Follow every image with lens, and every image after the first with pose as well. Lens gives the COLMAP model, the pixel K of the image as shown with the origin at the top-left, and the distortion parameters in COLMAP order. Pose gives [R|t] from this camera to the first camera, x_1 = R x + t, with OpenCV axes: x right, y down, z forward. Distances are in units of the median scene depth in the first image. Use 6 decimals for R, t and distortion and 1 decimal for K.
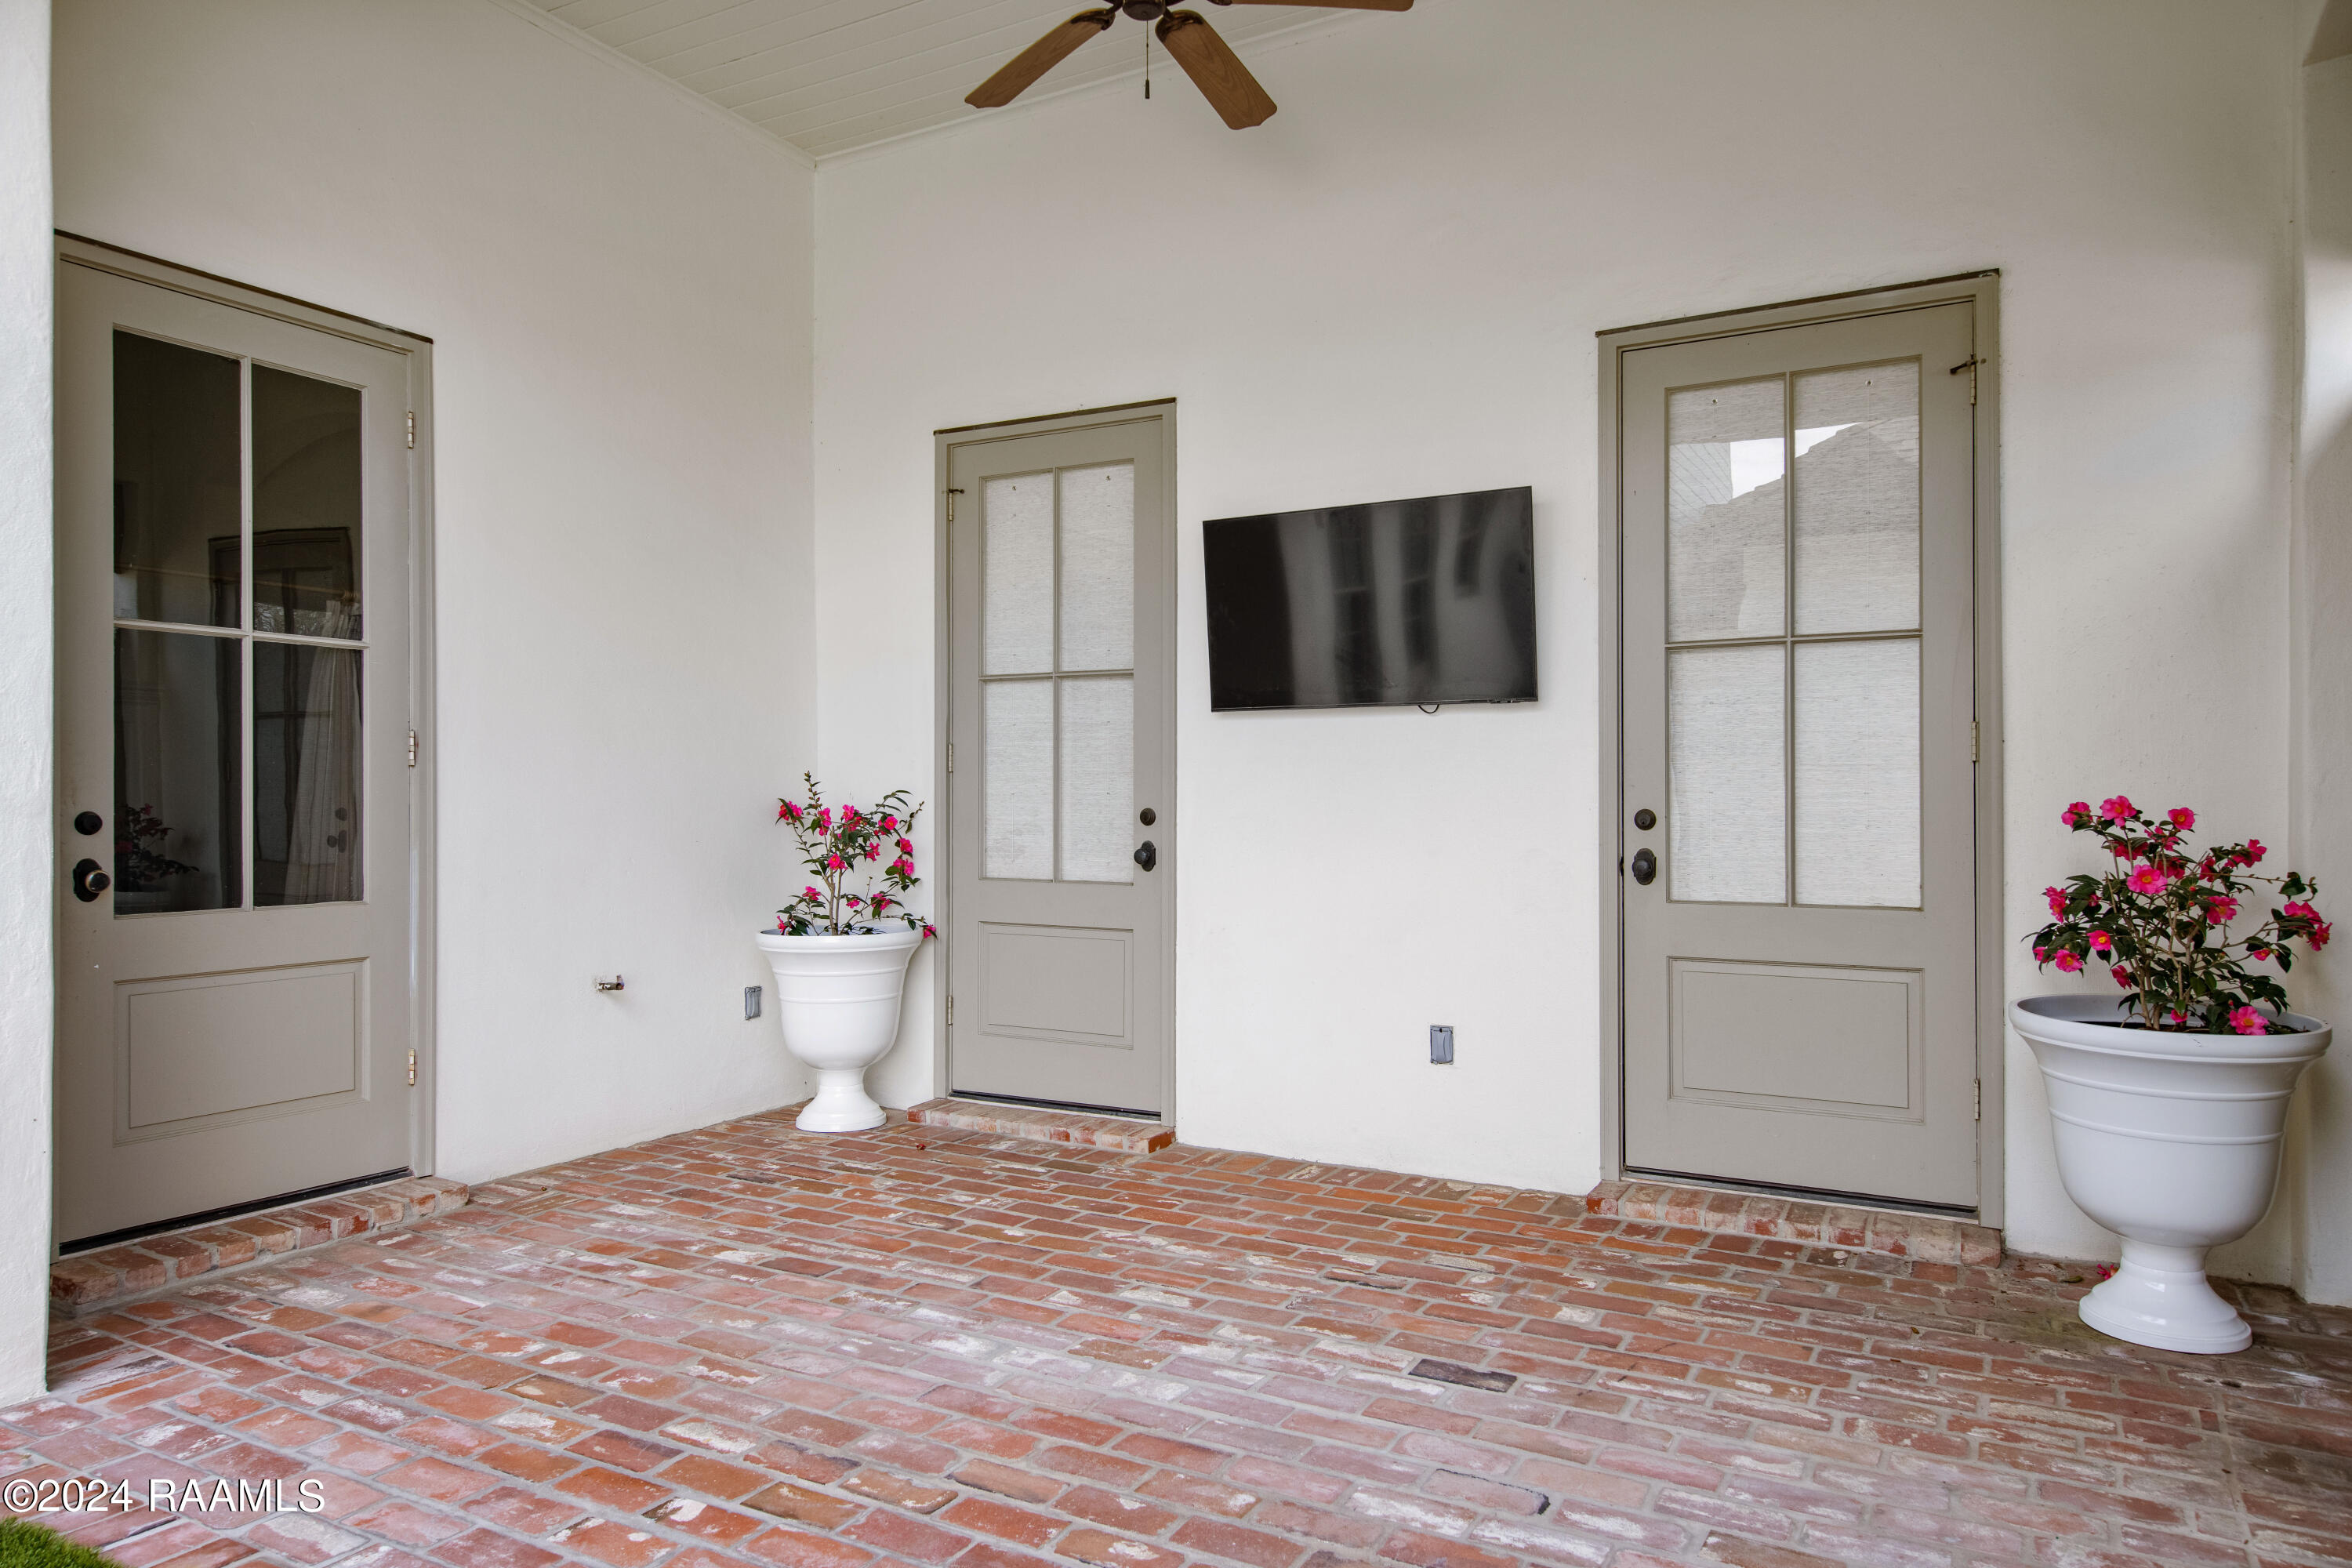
lens RADIAL K [[1526.4, 0, 1174.1], [0, 1526.4, 810.5], [0, 0, 1]] dist [0.009001, 0.004038]
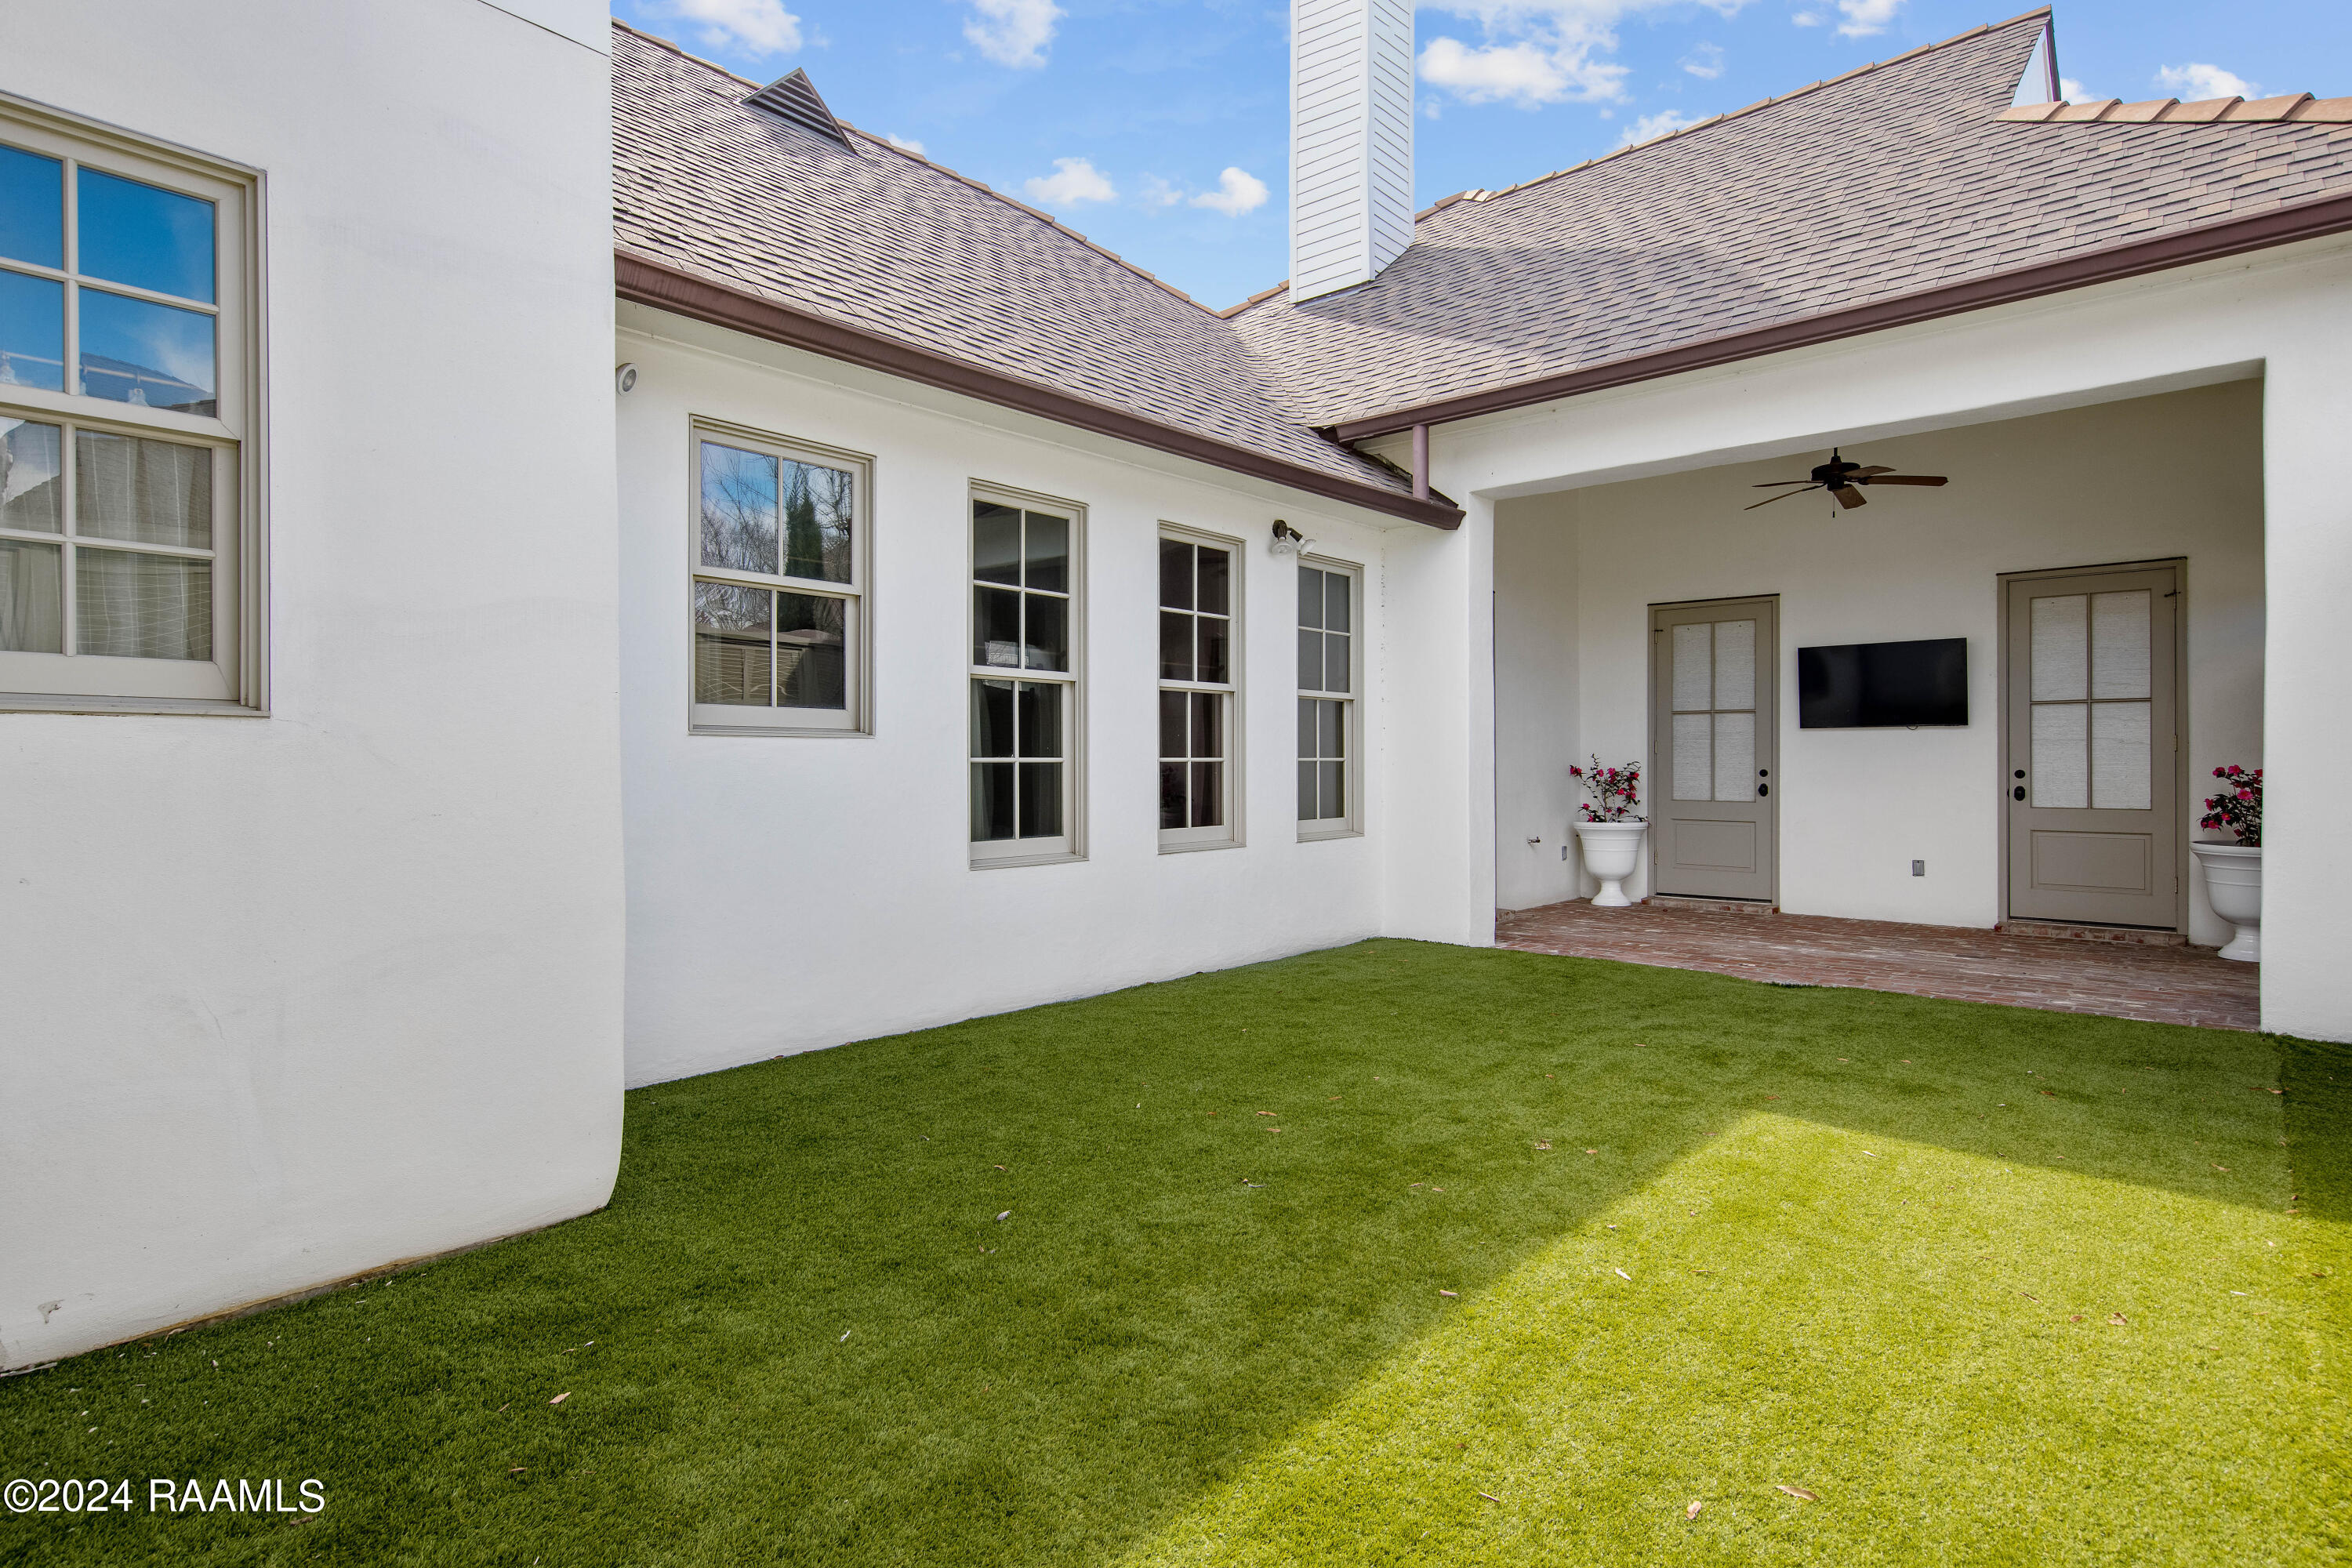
lens RADIAL K [[1199.5, 0, 1179.9], [0, 1199.5, 773.3], [0, 0, 1]] dist [0.027330, -0.012743]
pose [[0.977315, 0.001531, -0.211785, -0.665985], [-0.001201, 0.999998, 0.001686, 0.003475], [0.211787, -0.001393, 0.977315, -1.322000]]
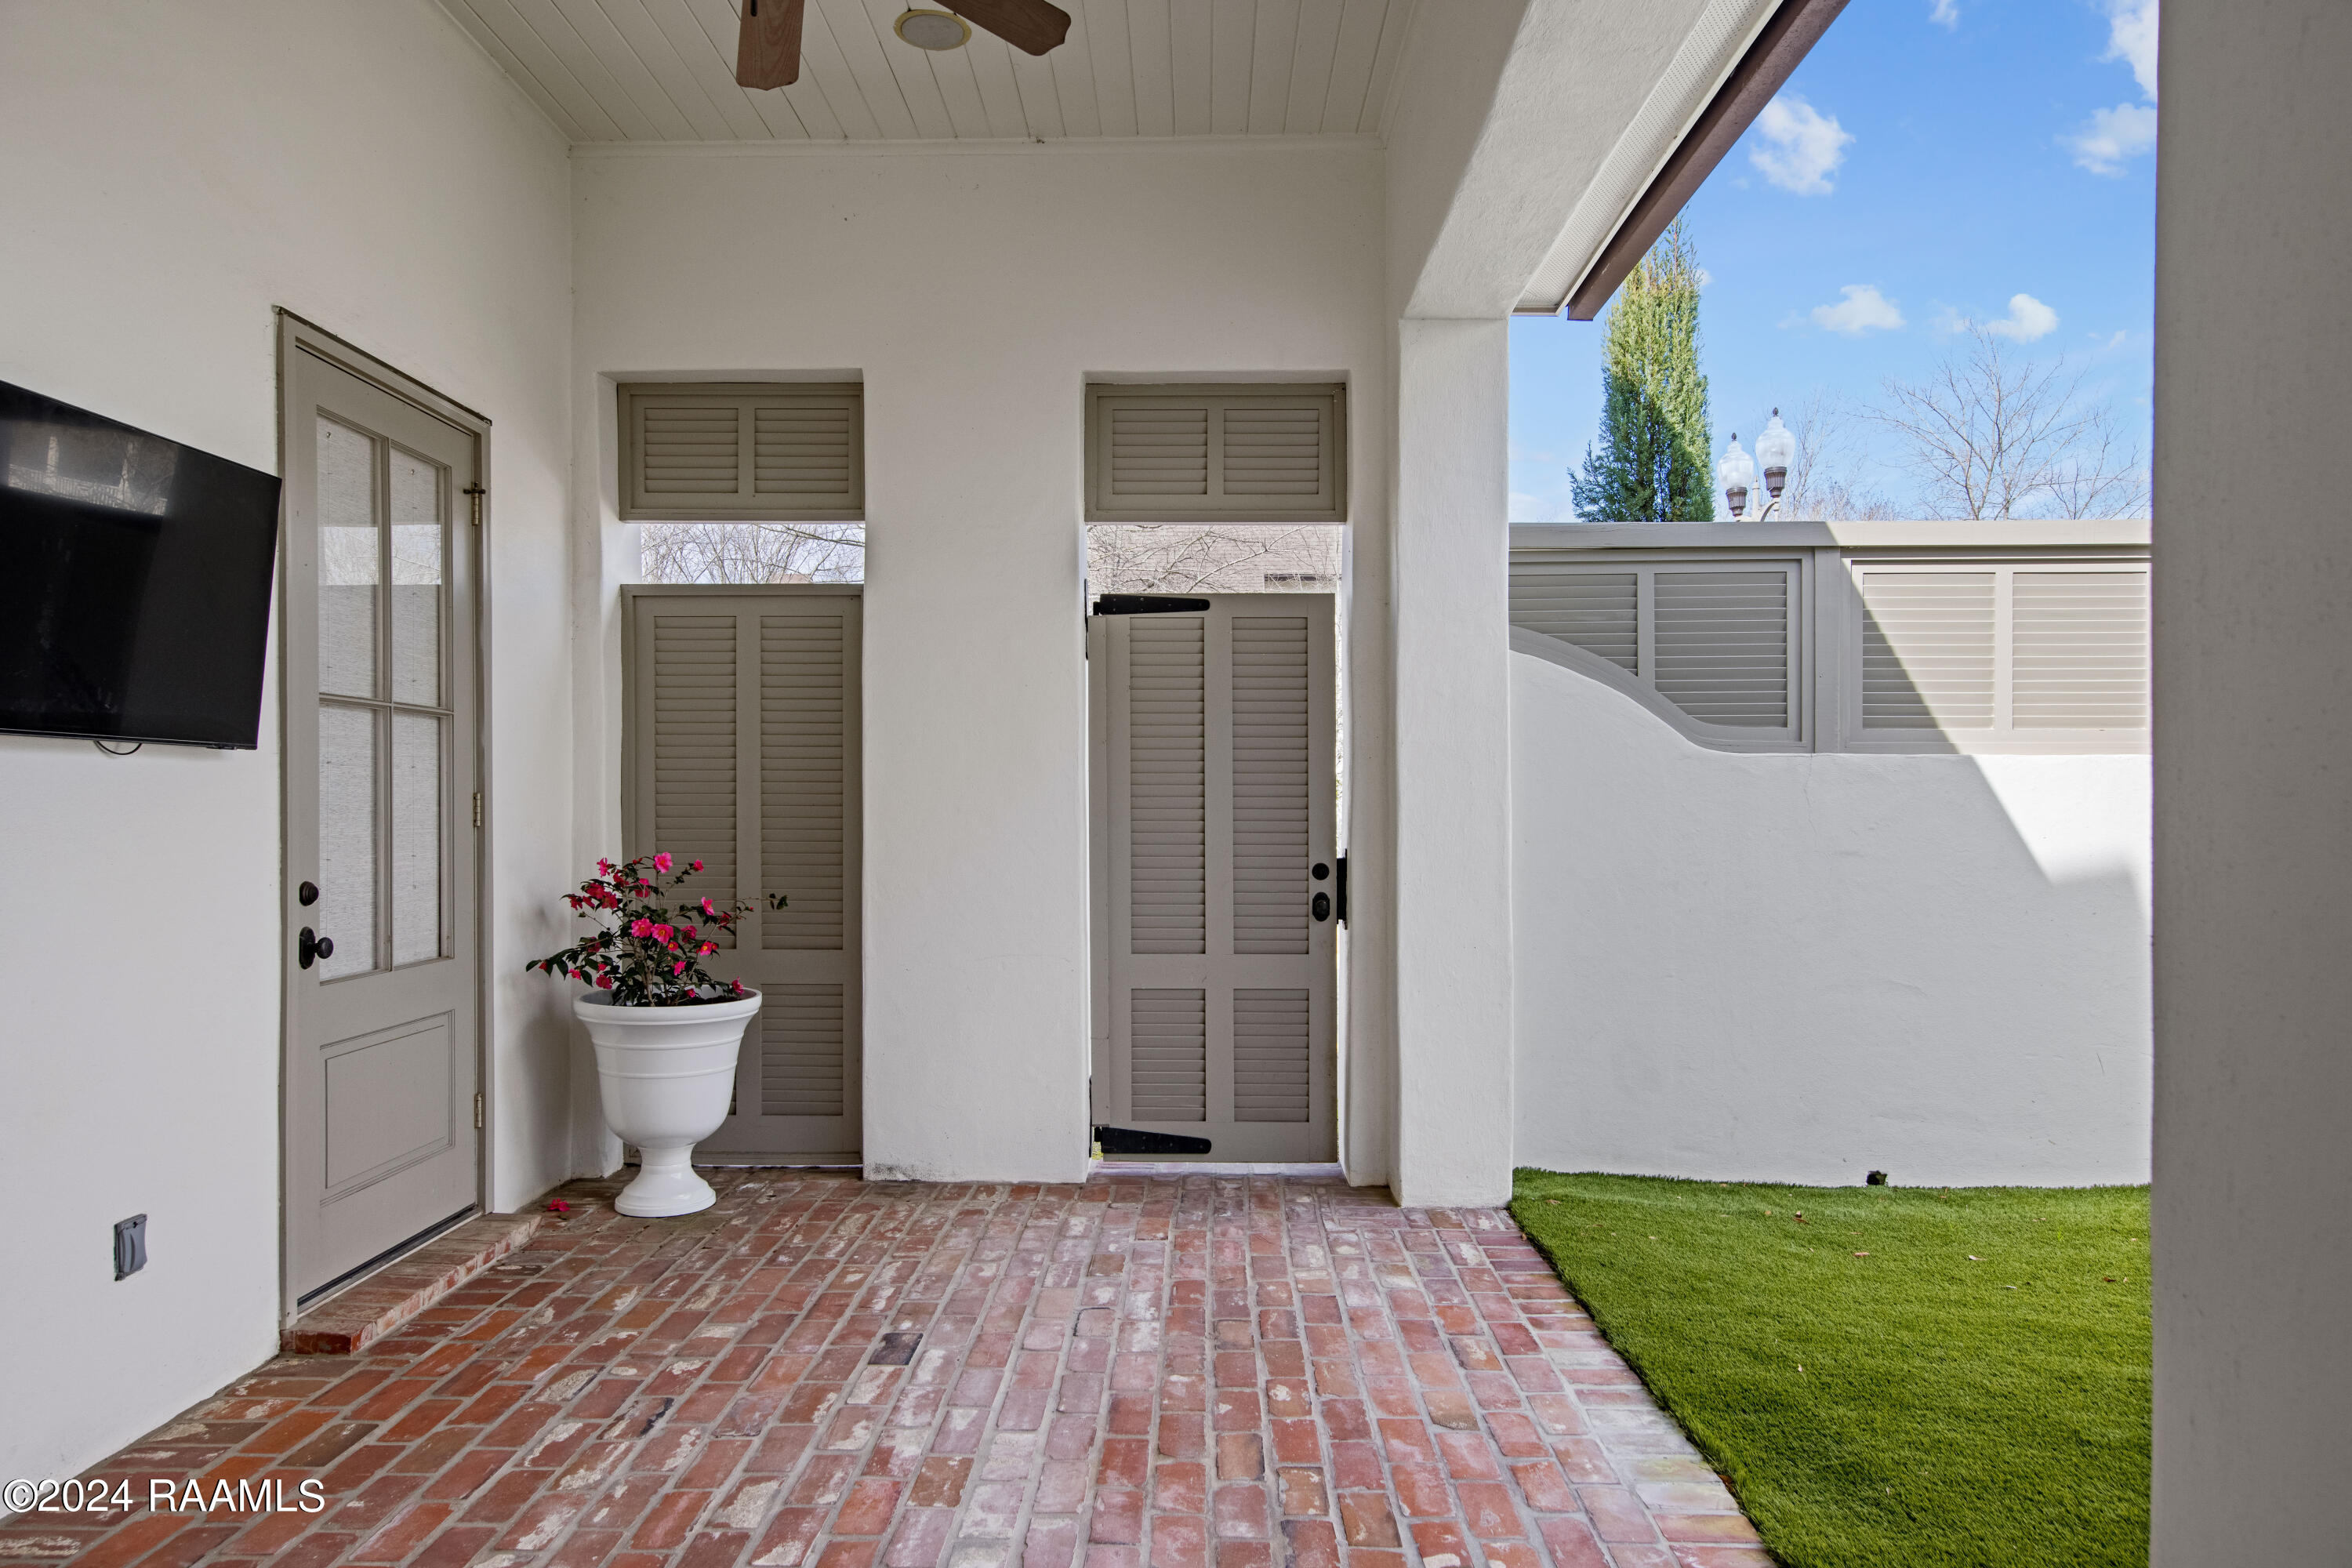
lens RADIAL K [[1449.6, 0, 1166.4], [0, 1449.6, 794.4], [0, 0, 1]] dist [0.018771, -0.000477]
pose [[-0.476293, 0.006345, 0.879264, -0.736076], [0.007431, 0.999967, -0.003191, -0.049526], [-0.879255, 0.005014, -0.476325, 1.081704]]
